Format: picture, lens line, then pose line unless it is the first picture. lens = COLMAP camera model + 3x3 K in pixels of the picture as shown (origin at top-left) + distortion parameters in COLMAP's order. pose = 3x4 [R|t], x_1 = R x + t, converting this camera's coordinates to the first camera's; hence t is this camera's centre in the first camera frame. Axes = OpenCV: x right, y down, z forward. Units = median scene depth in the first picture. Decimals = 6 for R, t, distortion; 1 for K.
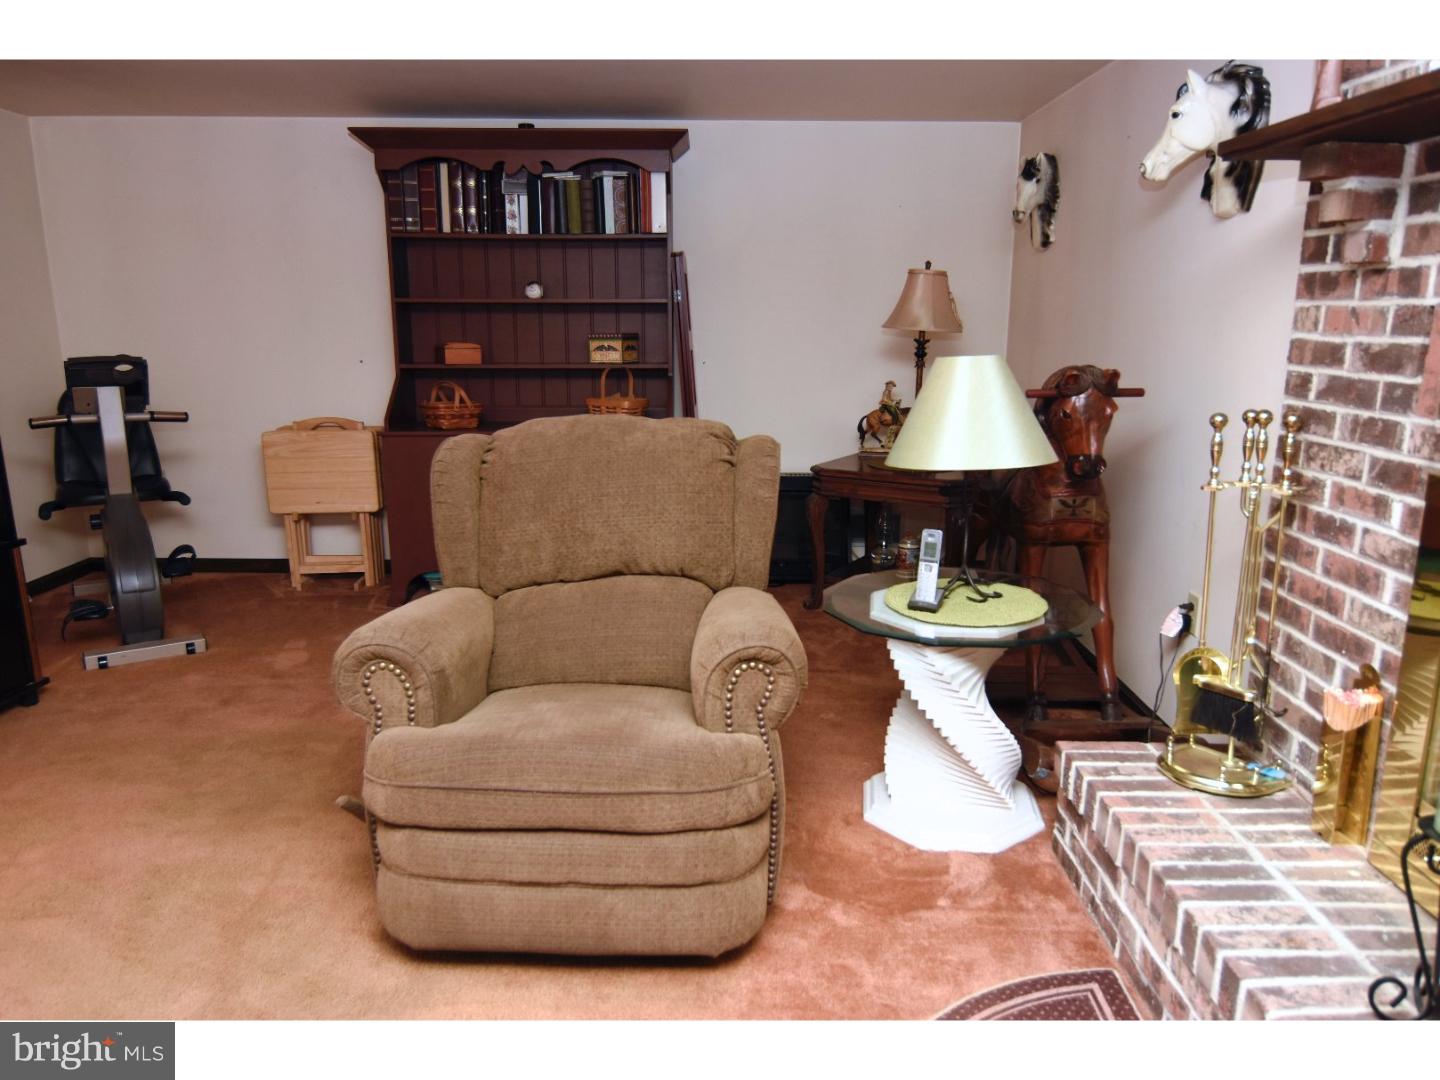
lens RADIAL K [[1012.4, 0, 722.4], [0, 1012.4, 536.4], [0, 0, 1]] dist [0.033381, 0.001856]
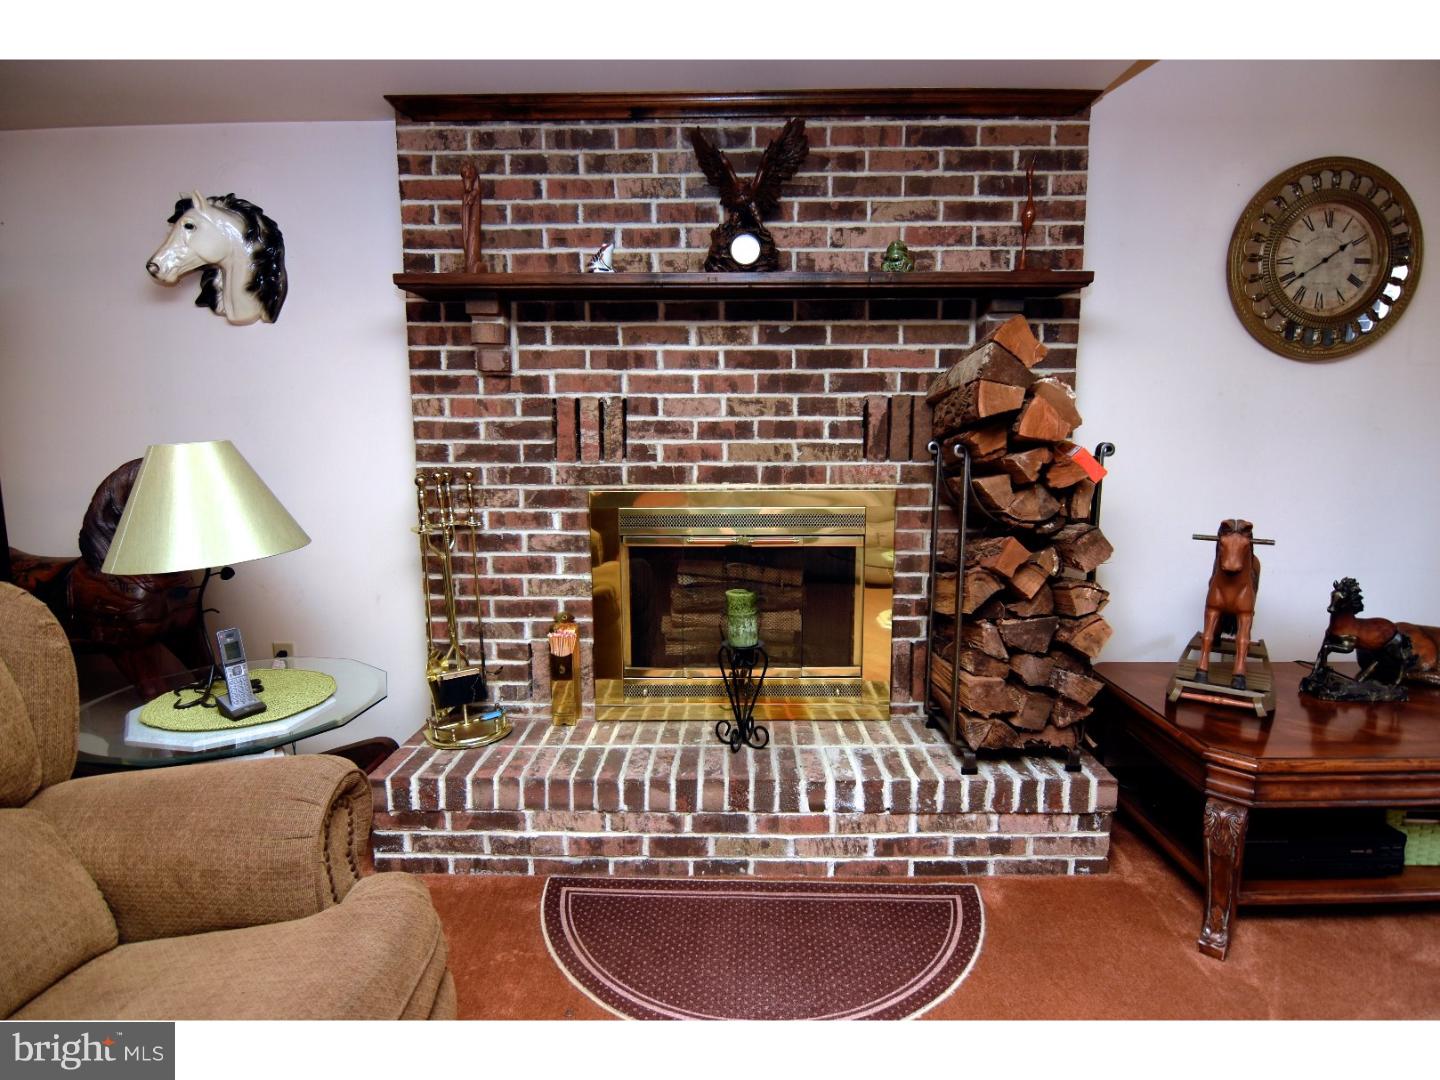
lens RADIAL K [[777.9, 0, 723.6], [0, 777.9, 542.7], [0, 0, 1]] dist [0.005684, -0.018508]
pose [[0.019524, -0.148781, 0.988677, -0.575680], [0.220689, 0.965116, 0.140878, -0.100146], [-0.975149, 0.215440, 0.051677, 0.636066]]
